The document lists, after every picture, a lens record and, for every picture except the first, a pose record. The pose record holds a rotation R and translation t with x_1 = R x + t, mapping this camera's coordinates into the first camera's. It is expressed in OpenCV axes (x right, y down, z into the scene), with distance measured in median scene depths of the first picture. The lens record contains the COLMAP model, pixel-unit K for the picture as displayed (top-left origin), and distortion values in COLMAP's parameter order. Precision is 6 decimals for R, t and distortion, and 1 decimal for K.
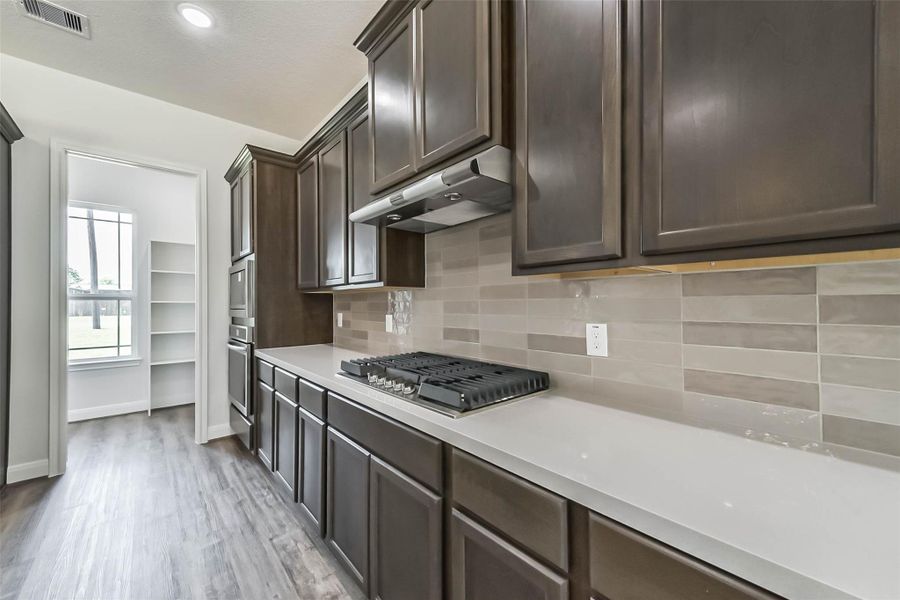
lens RADIAL K [[356.0, 0, 450.3], [0, 356.0, 299.3], [0, 0, 1]] dist [0.018003, 0.000082]
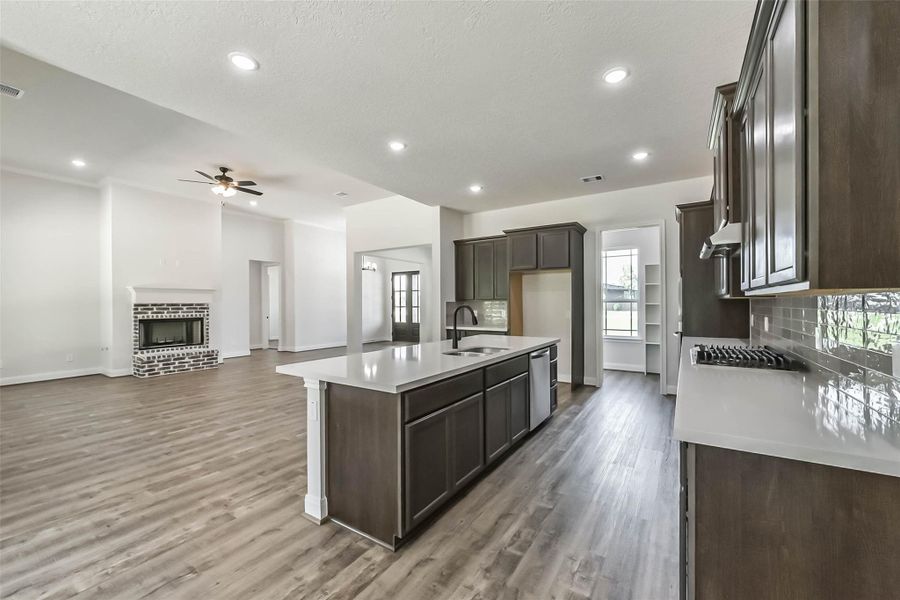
lens RADIAL K [[353.8, 0, 453.2], [0, 353.8, 305.2], [0, 0, 1]] dist [-0.032255, 0.008558]
pose [[0.284528, 0.007748, -0.958636, 0.536894], [0.015215, 0.999805, 0.012597, -0.024315], [0.958547, -0.018170, 0.284355, -0.323208]]
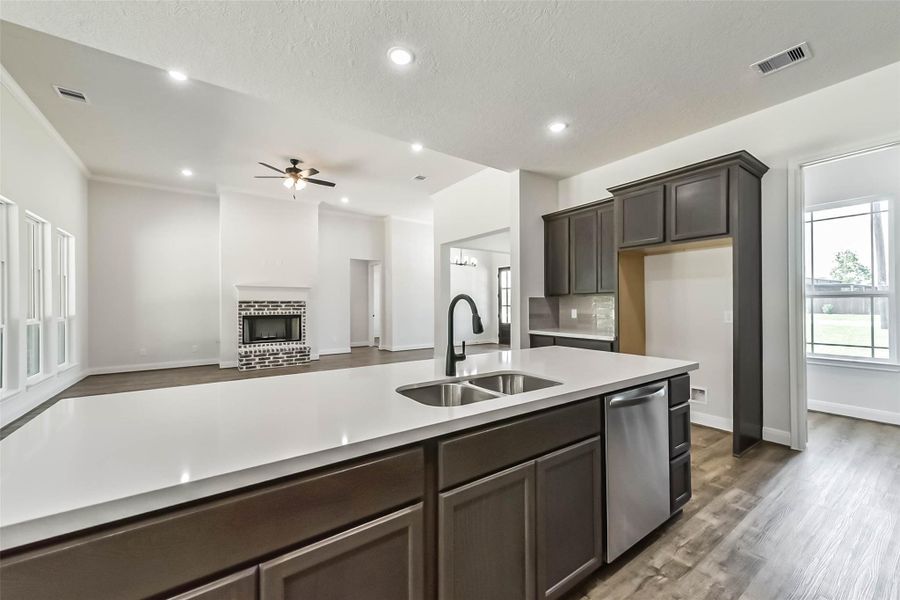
lens RADIAL K [[350.3, 0, 450.8], [0, 350.3, 303.1], [0, 0, 1]] dist [0.000726, 0.000117]
pose [[-0.097873, 0.000874, -0.995199, 0.116090], [0.015695, 0.999877, -0.000665, 0.000276], [0.995075, -0.015684, -0.097874, 0.018209]]
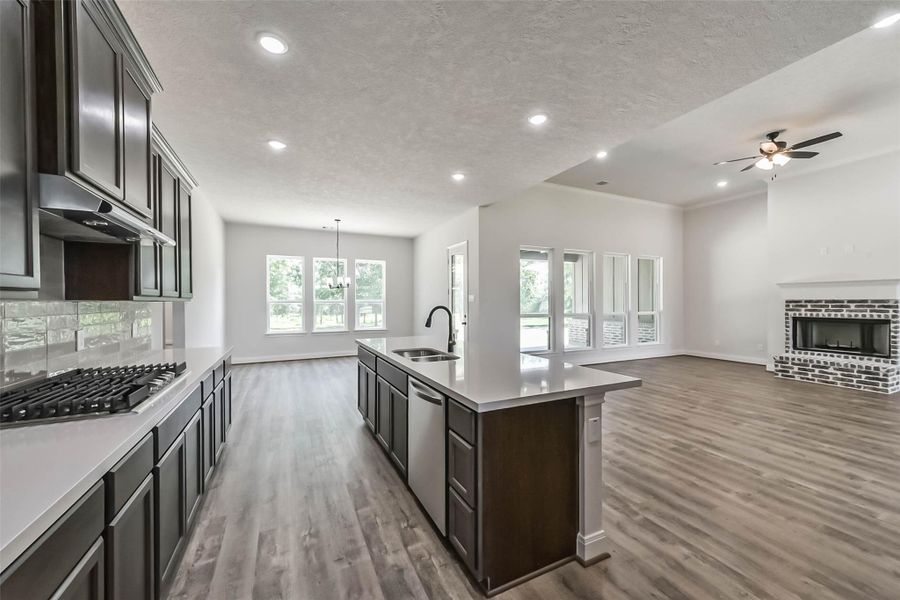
lens RADIAL K [[353.8, 0, 453.2], [0, 353.8, 305.2], [0, 0, 1]] dist [-0.032255, 0.008558]
pose [[-0.966740, 0.002974, 0.255744, -0.658918], [0.002516, 0.999995, -0.002119, -0.007202], [-0.255749, -0.001405, -0.966742, 0.858019]]
